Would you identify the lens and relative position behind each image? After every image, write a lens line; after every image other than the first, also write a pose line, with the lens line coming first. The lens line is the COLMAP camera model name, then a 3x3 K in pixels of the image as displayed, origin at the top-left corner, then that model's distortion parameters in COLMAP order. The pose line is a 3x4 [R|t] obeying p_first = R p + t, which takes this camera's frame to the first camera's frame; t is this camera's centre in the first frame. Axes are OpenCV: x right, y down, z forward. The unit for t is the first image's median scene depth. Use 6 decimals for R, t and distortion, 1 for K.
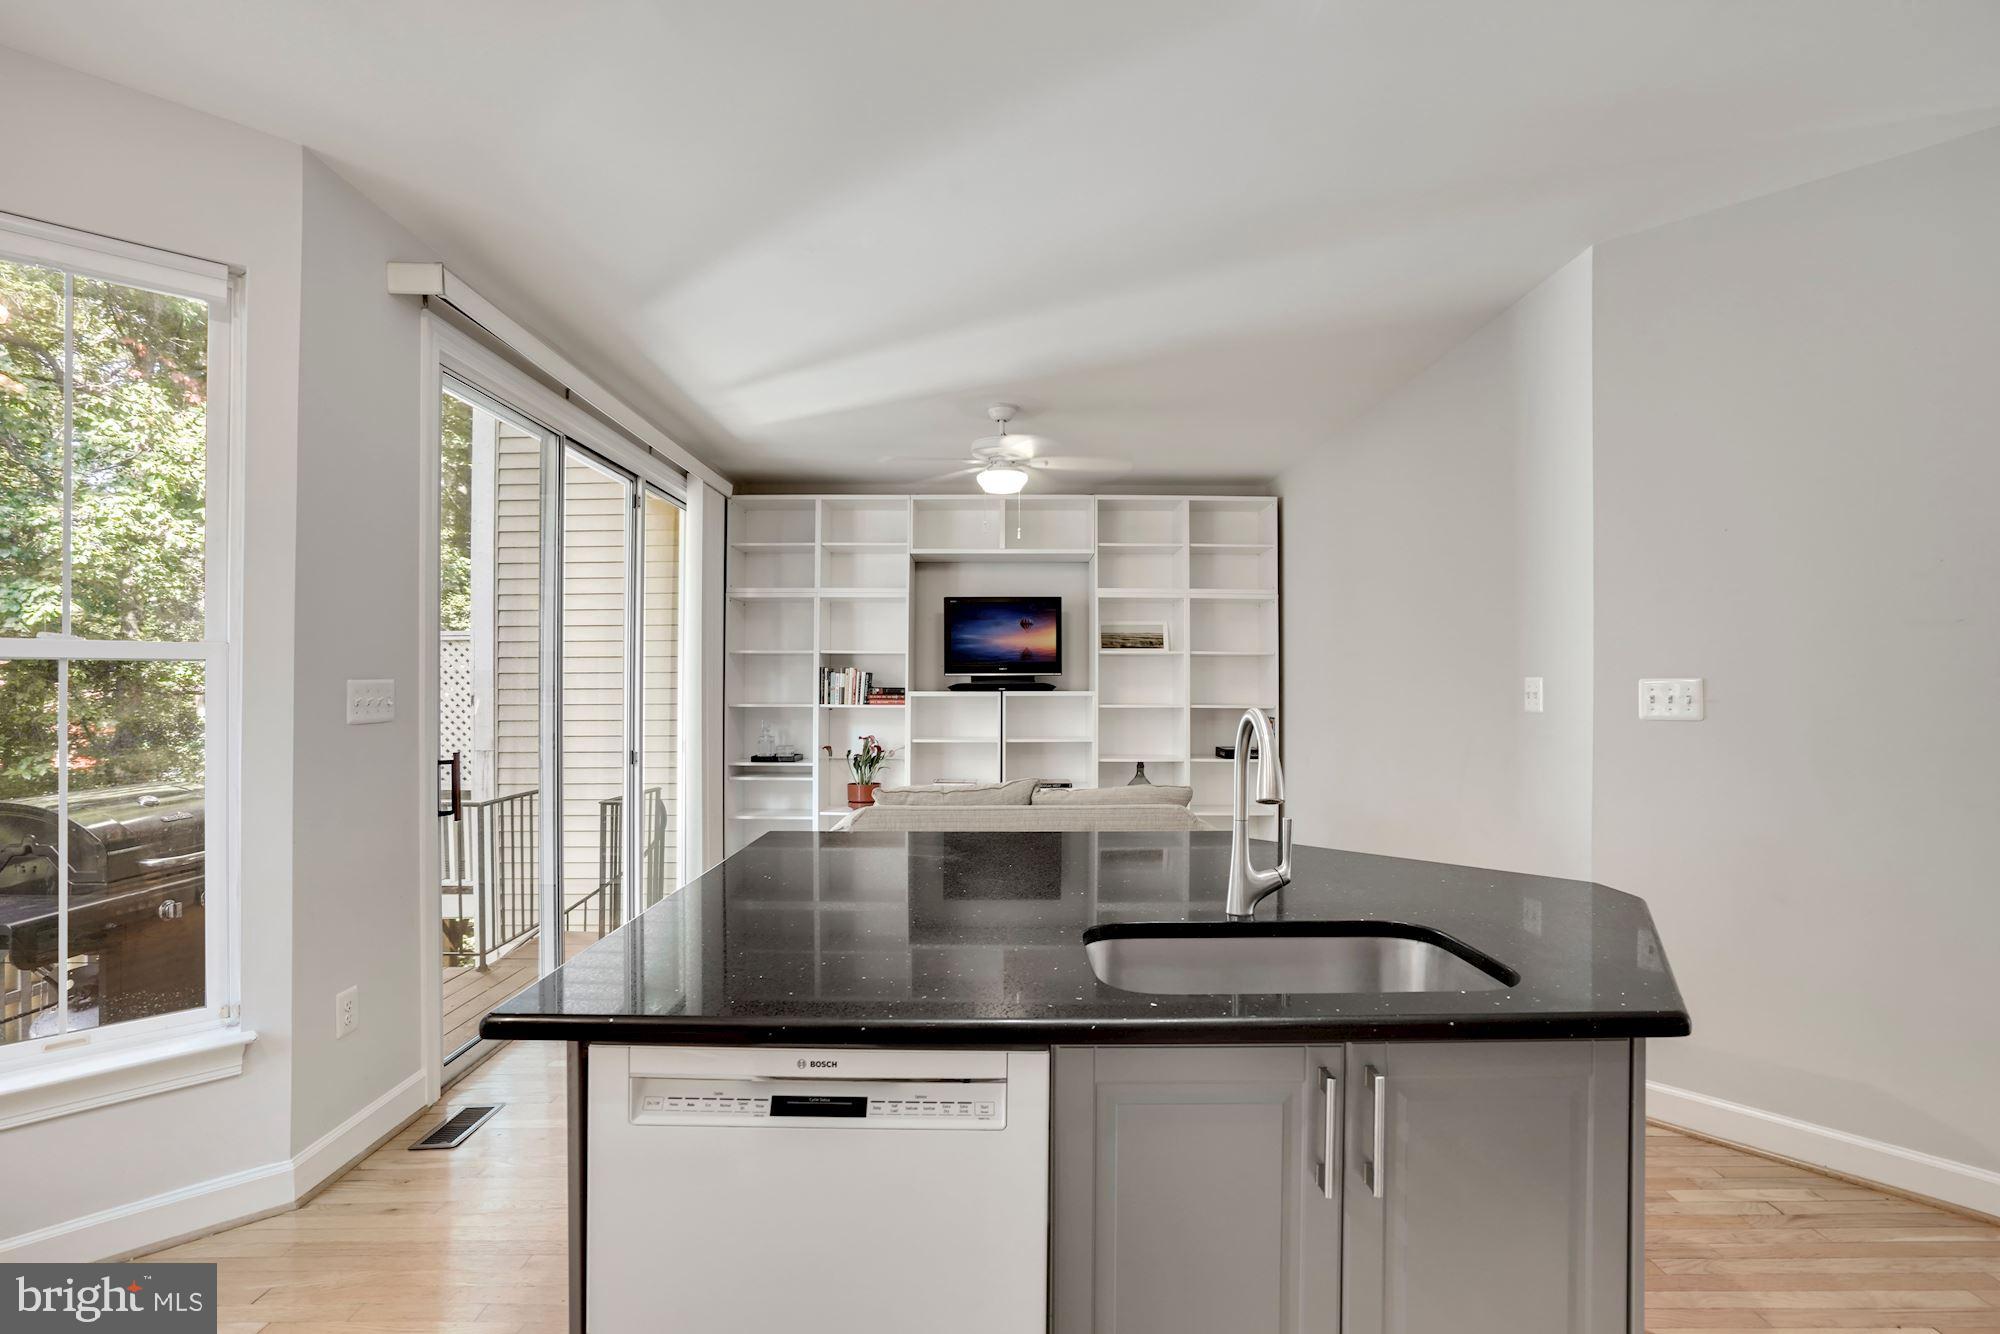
lens RADIAL K [[915.5, 0, 1005.1], [0, 915.5, 672.1], [0, 0, 1]] dist [-0.031465, 0.001736]
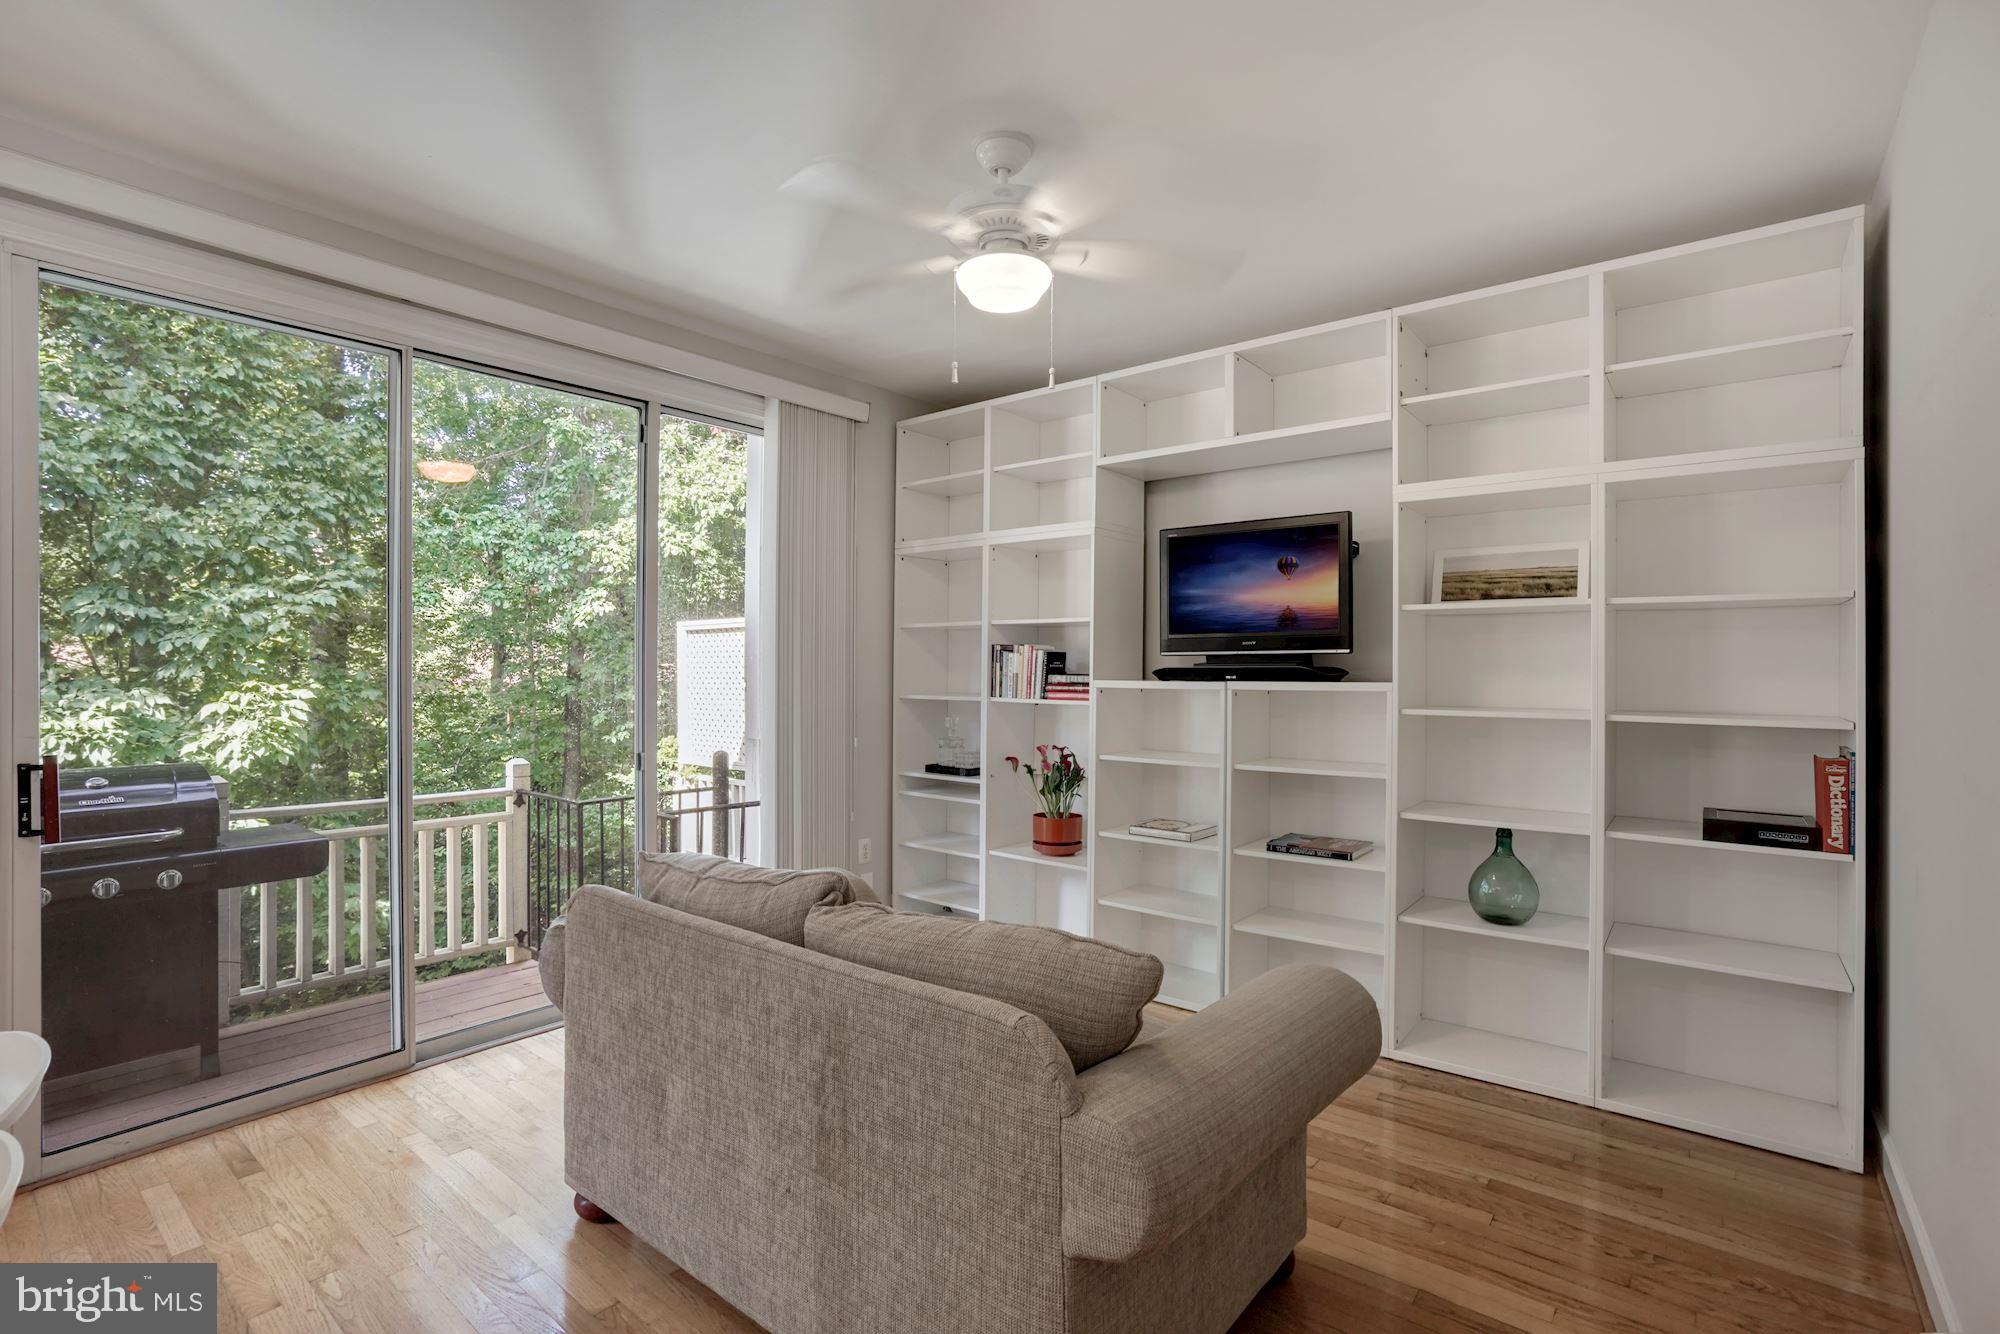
lens RADIAL K [[915.5, 0, 990.4], [0, 915.5, 661.9], [0, 0, 1]] dist [-0.031465, 0.001736]
pose [[0.772789, -0.002811, -0.634657, 0.242507], [0.004113, 0.999991, 0.000579, 0.007261], [0.634650, -0.003058, 0.772794, 0.442352]]
